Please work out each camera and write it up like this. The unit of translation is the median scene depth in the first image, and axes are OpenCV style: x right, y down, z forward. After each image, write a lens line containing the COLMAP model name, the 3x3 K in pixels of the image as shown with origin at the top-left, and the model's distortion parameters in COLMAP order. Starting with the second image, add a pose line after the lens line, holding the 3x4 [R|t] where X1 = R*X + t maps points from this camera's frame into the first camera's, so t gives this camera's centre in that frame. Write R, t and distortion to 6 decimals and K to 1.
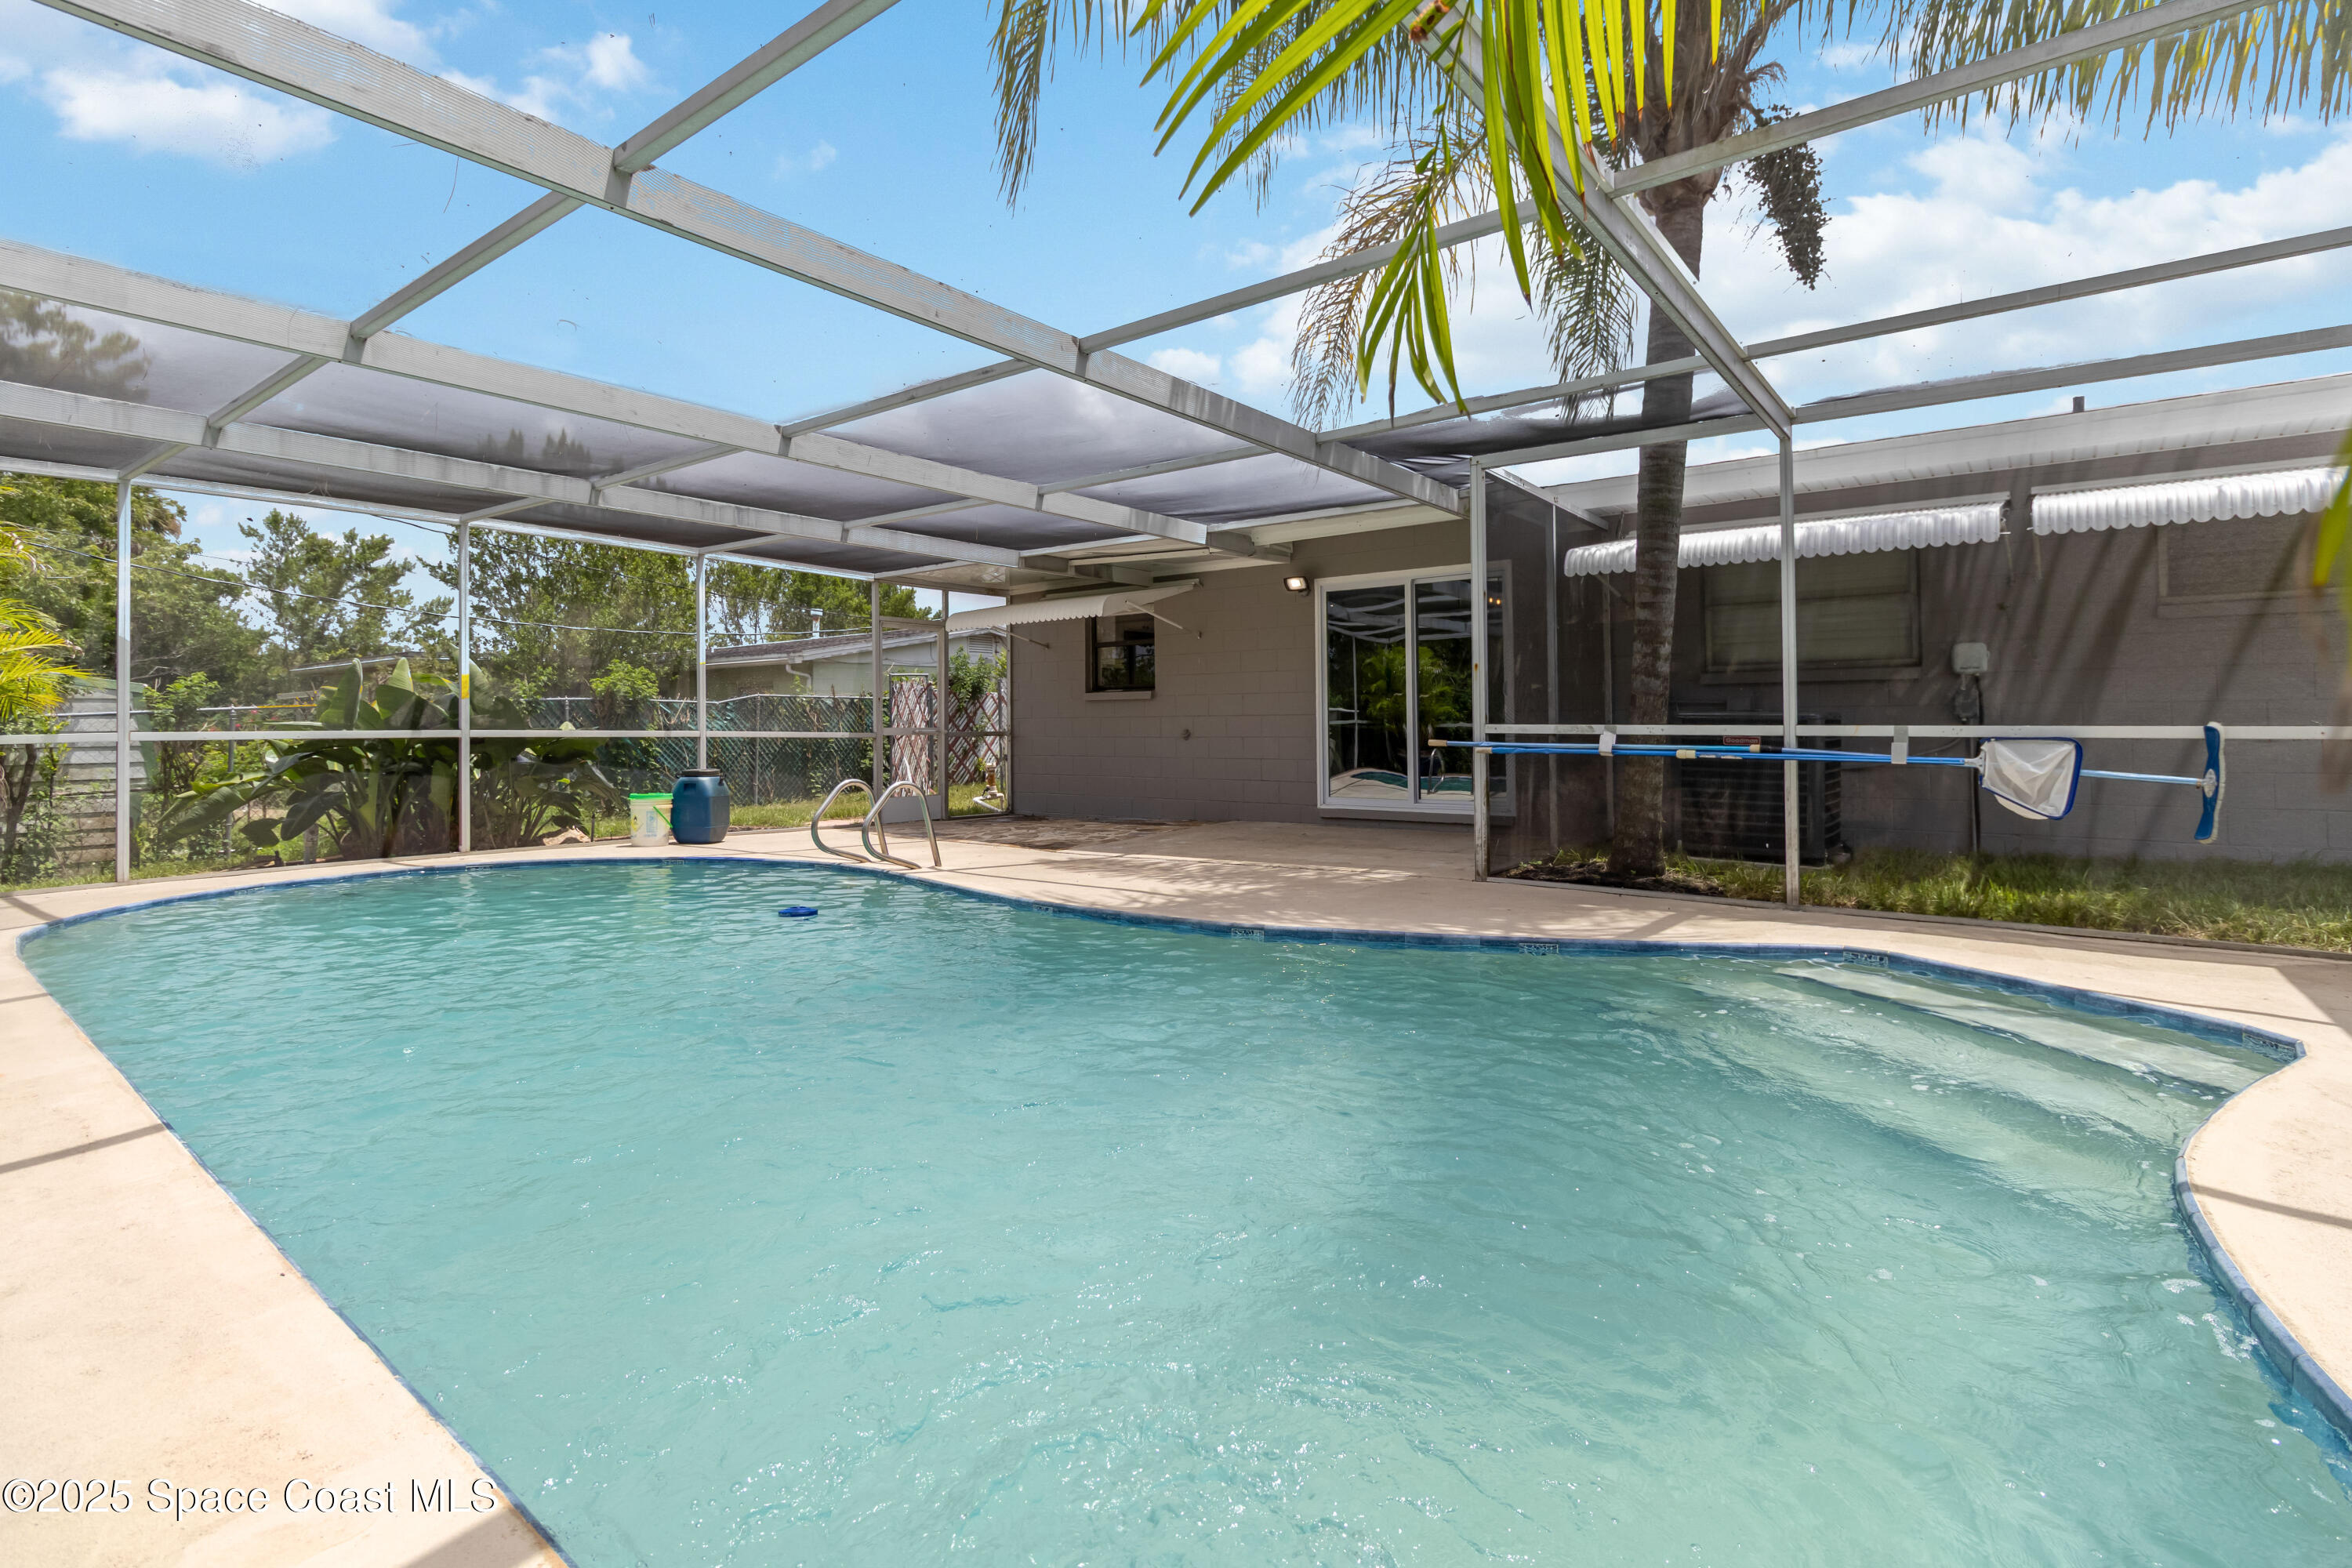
lens RADIAL K [[1106.6, 0, 1203.8], [0, 1106.6, 708.1], [0, 0, 1]] dist [0.000811, 0.000168]
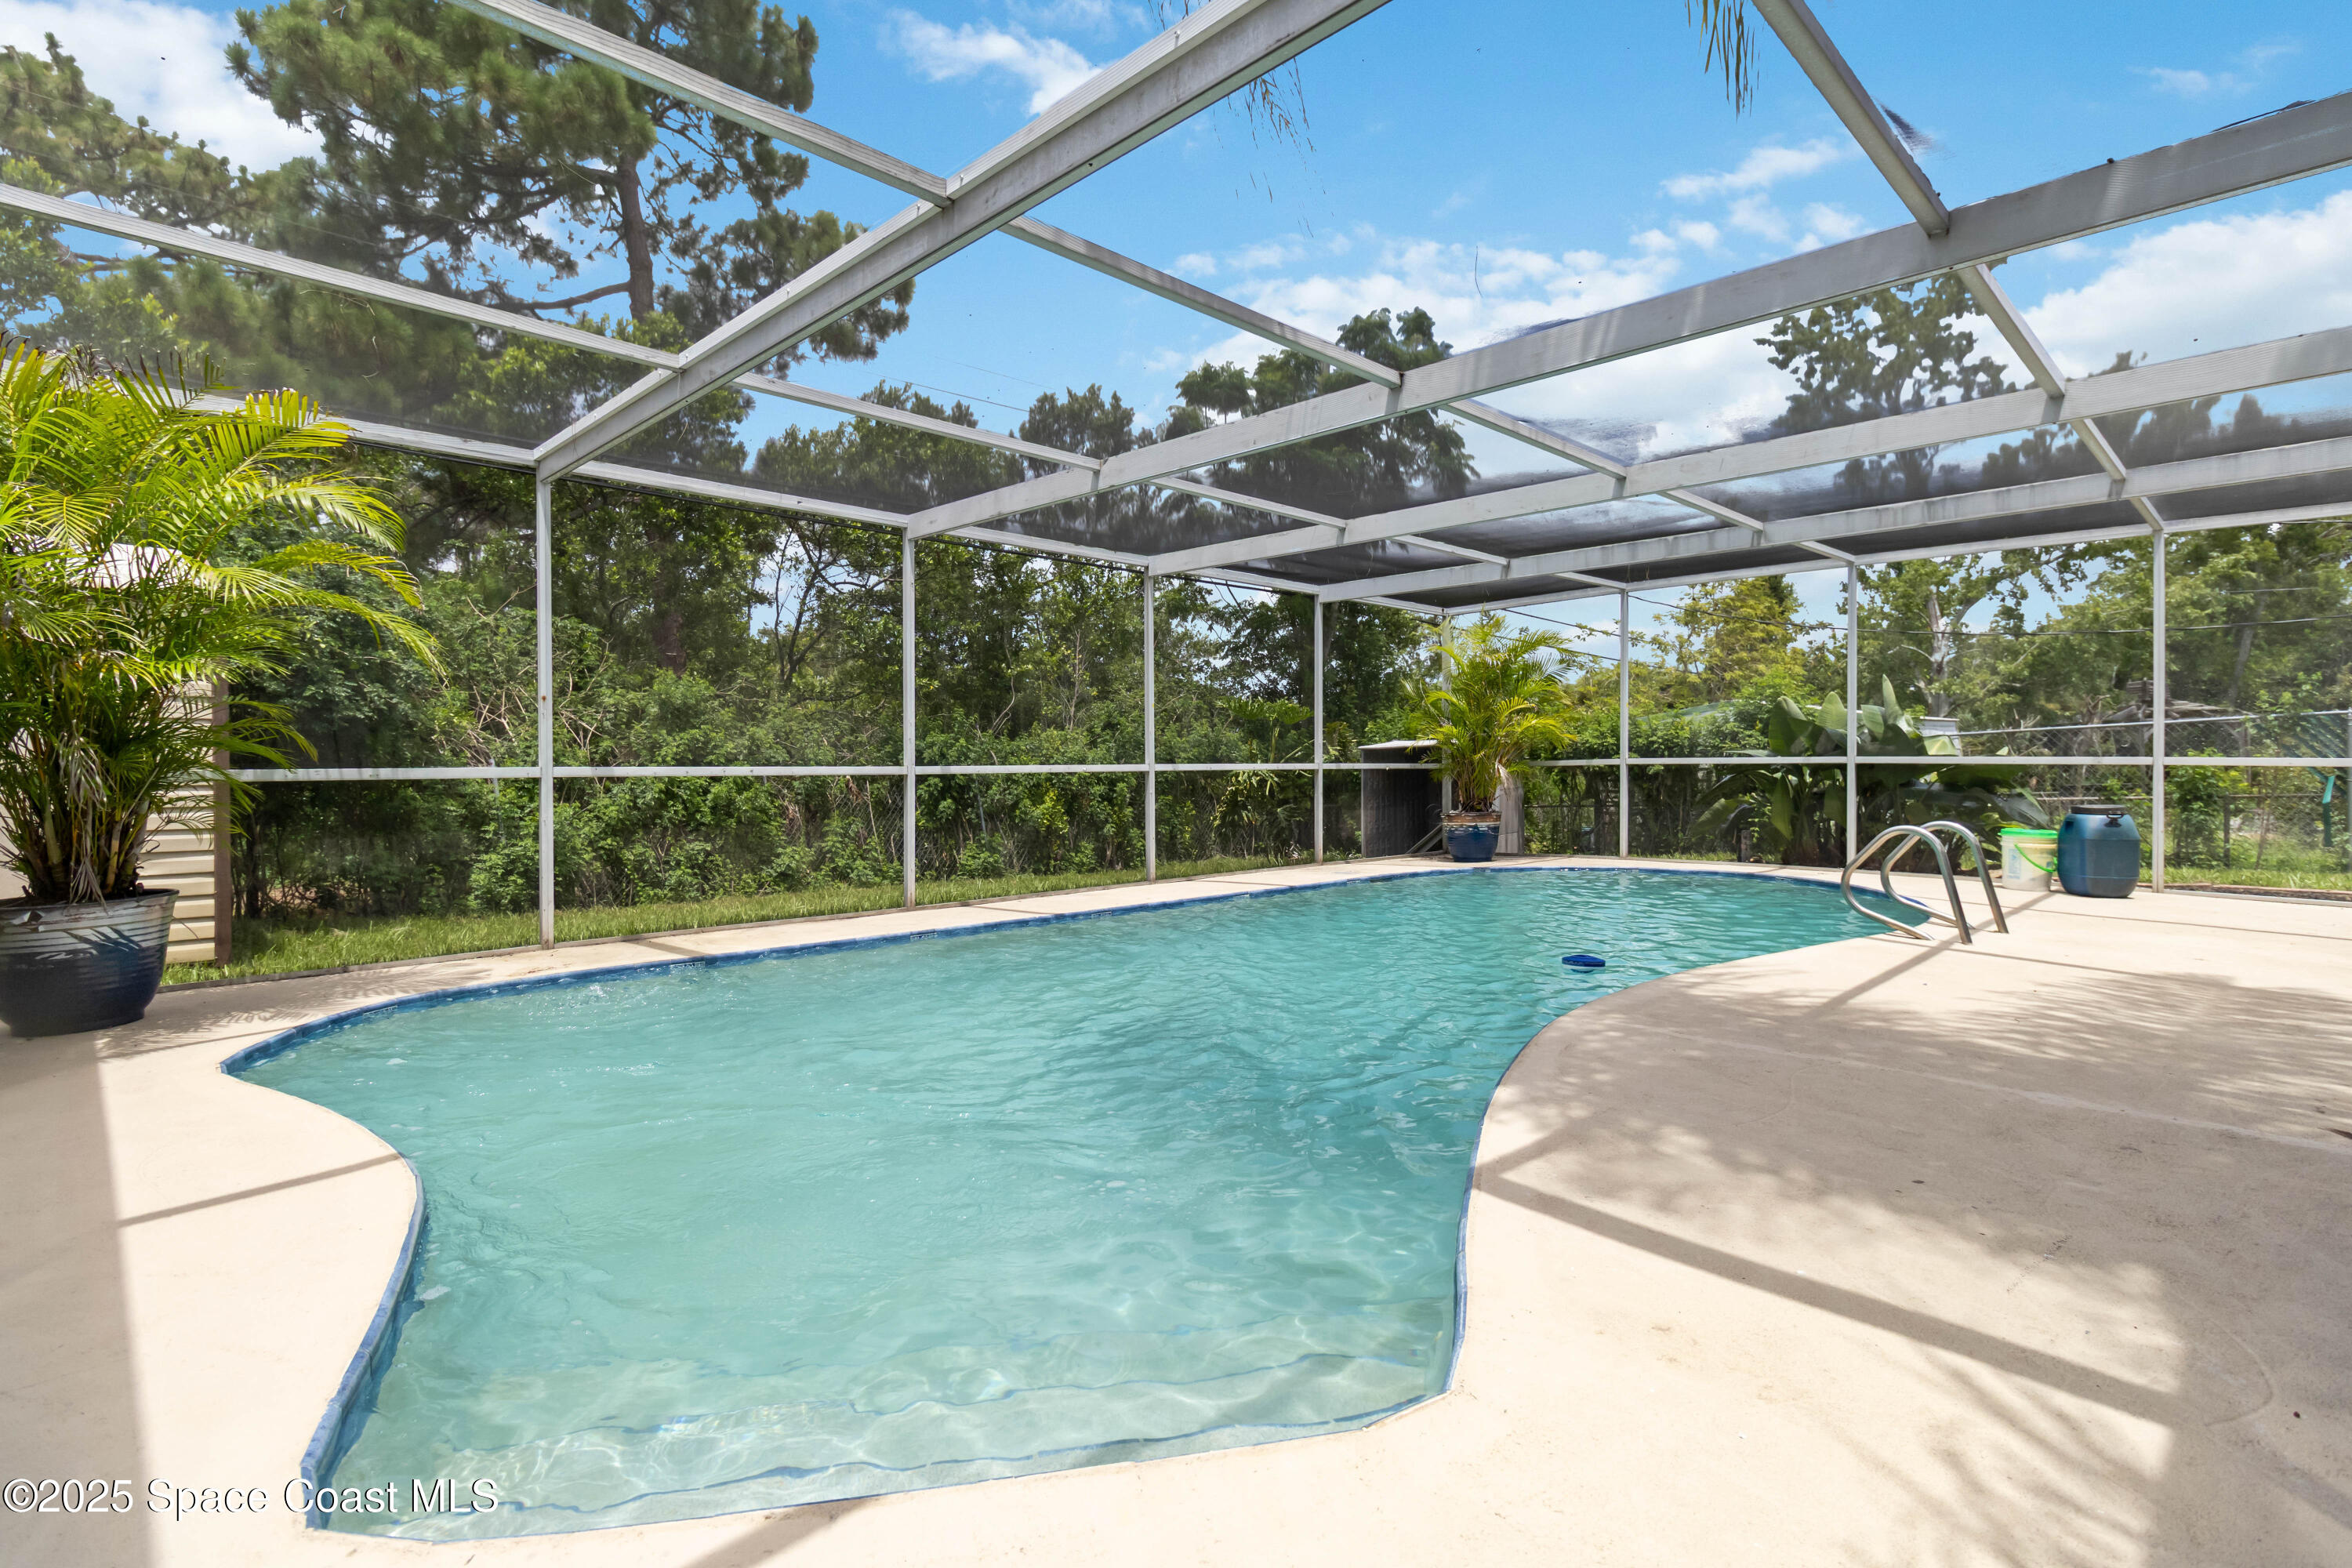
lens RADIAL K [[1109.9, 0, 1204.7], [0, 1109.9, 748.5], [0, 0, 1]] dist [0.015206, 0.000318]
pose [[-0.120010, -0.001725, -0.992771, 0.398257], [0.024323, 0.999693, -0.004678, 0.001329], [0.992475, -0.024709, -0.119931, 0.405136]]
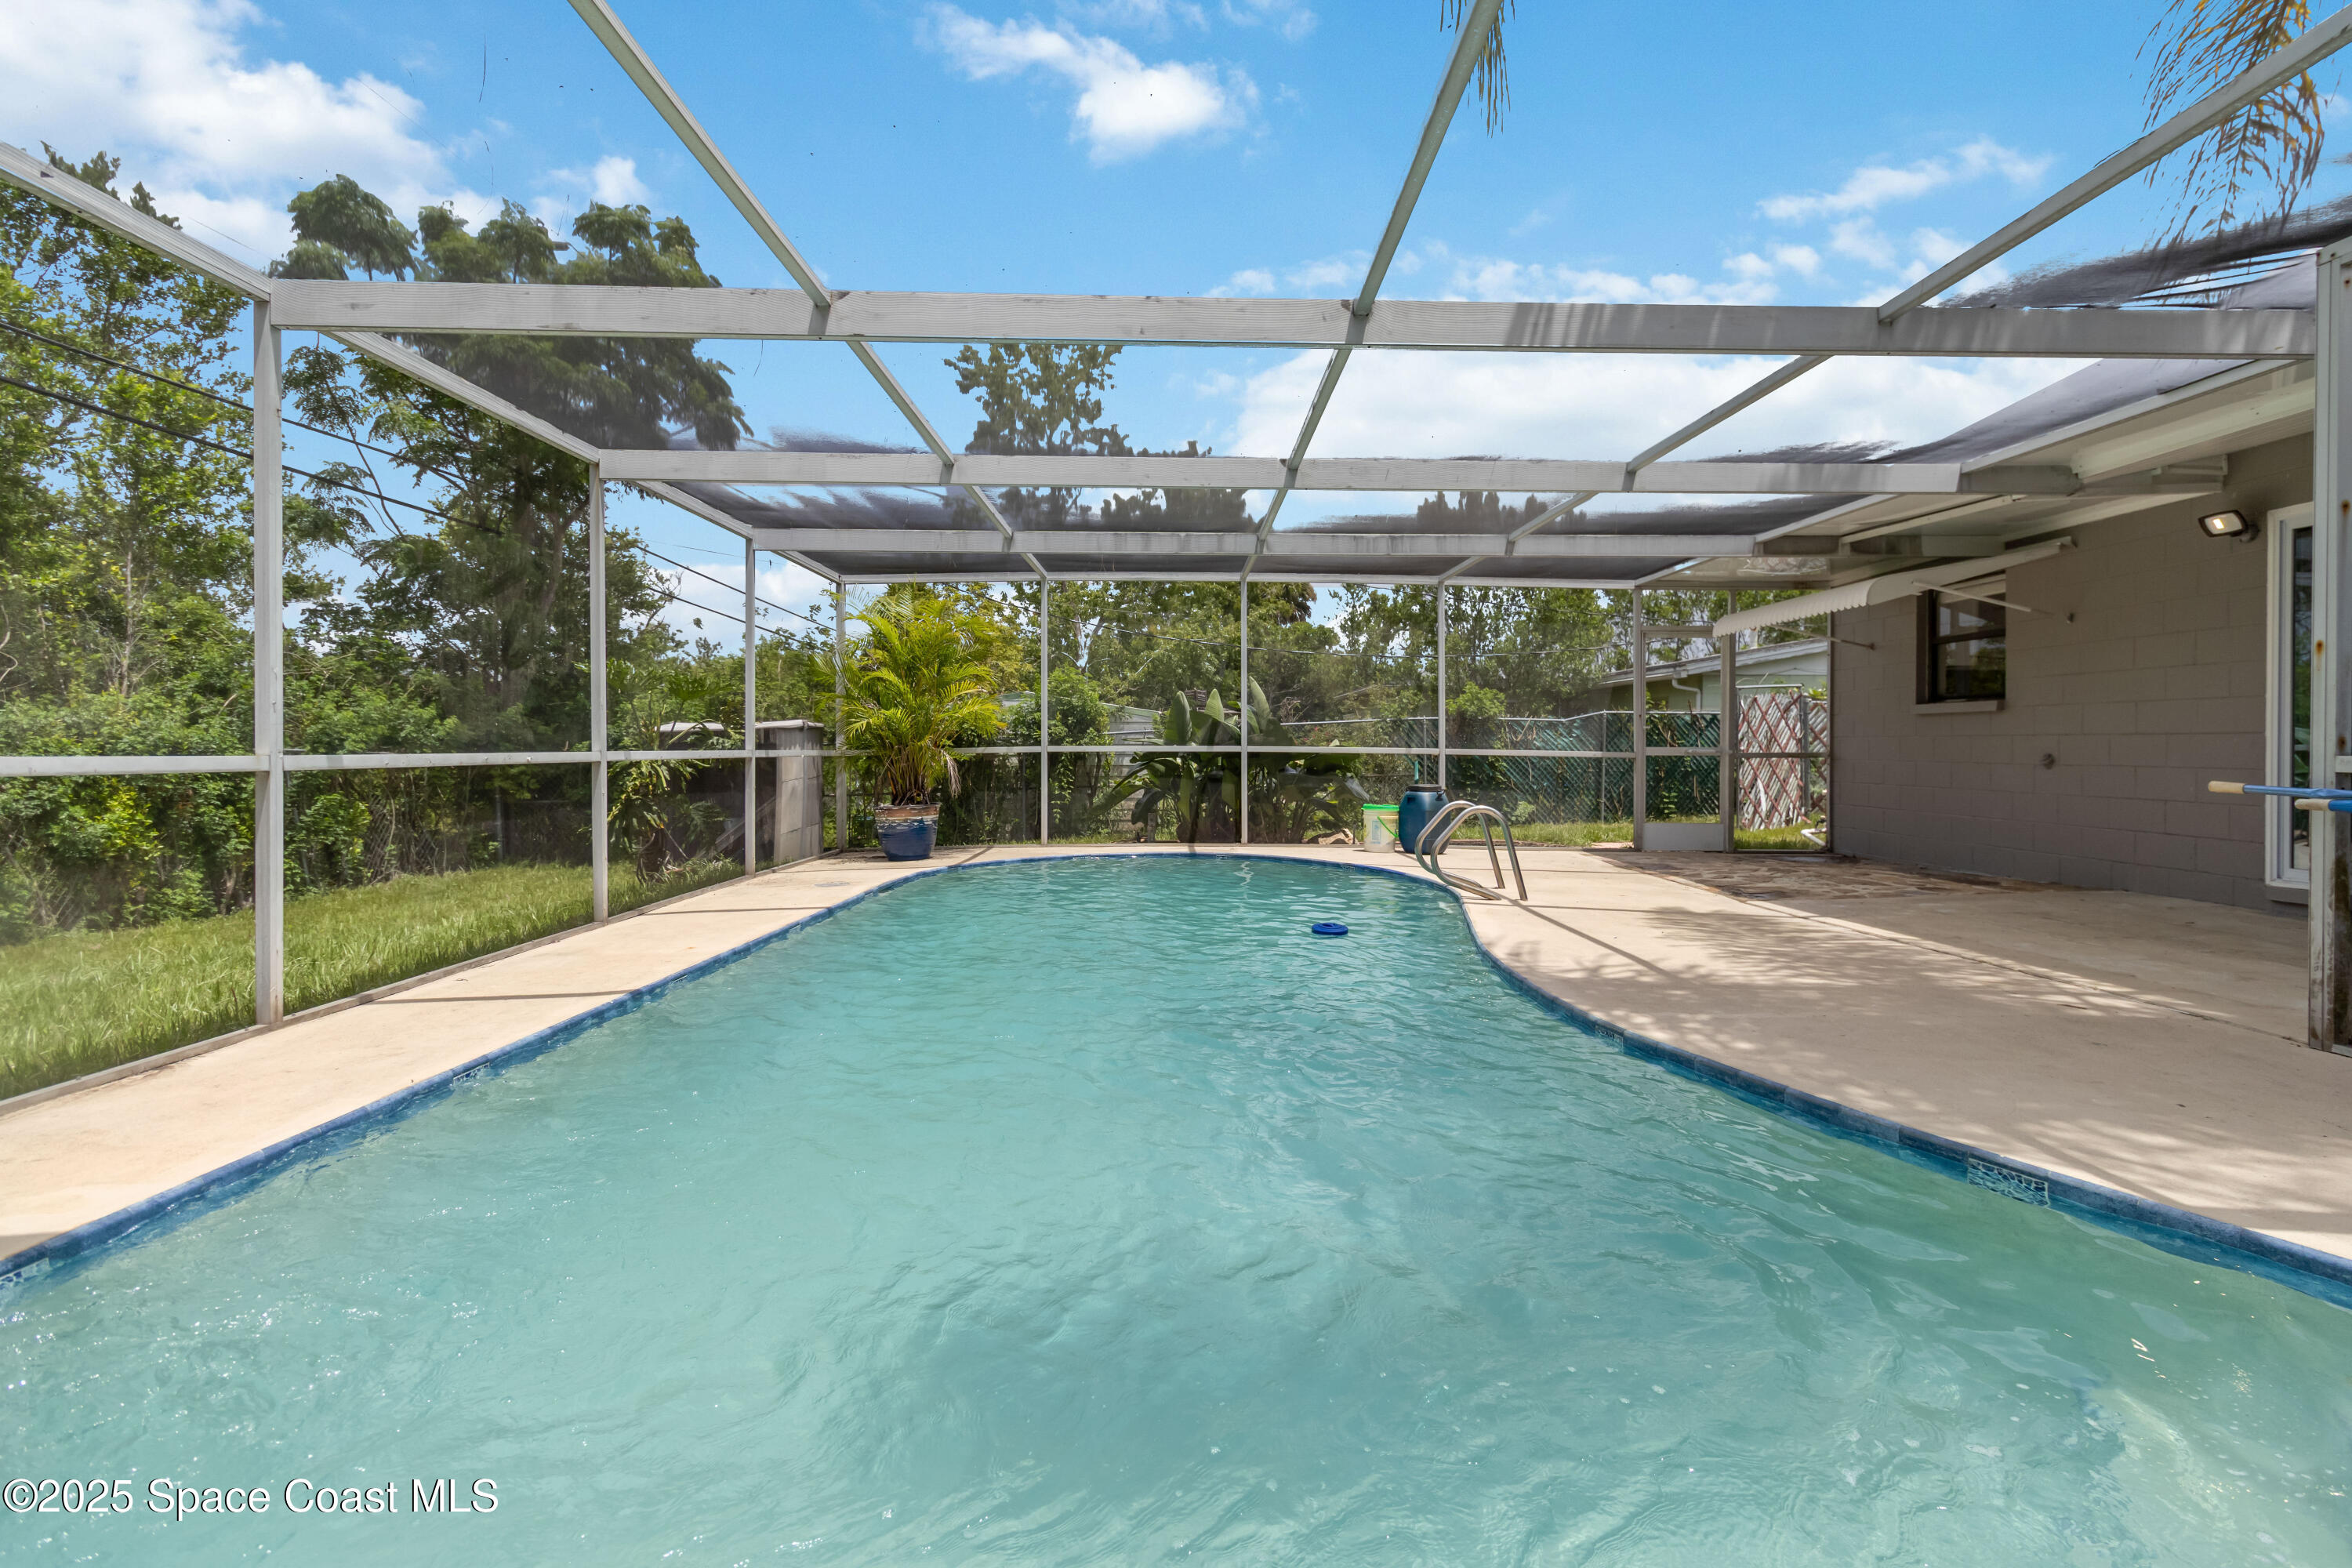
lens RADIAL K [[1081.6, 0, 1192.2], [0, 1081.6, 752.7], [0, 0, 1]] dist [-0.001105, 0.000645]
pose [[0.622490, 0.013923, -0.782504, 0.199823], [0.006973, 0.999703, 0.023334, -0.001239], [0.782597, -0.019981, 0.622208, 0.159303]]
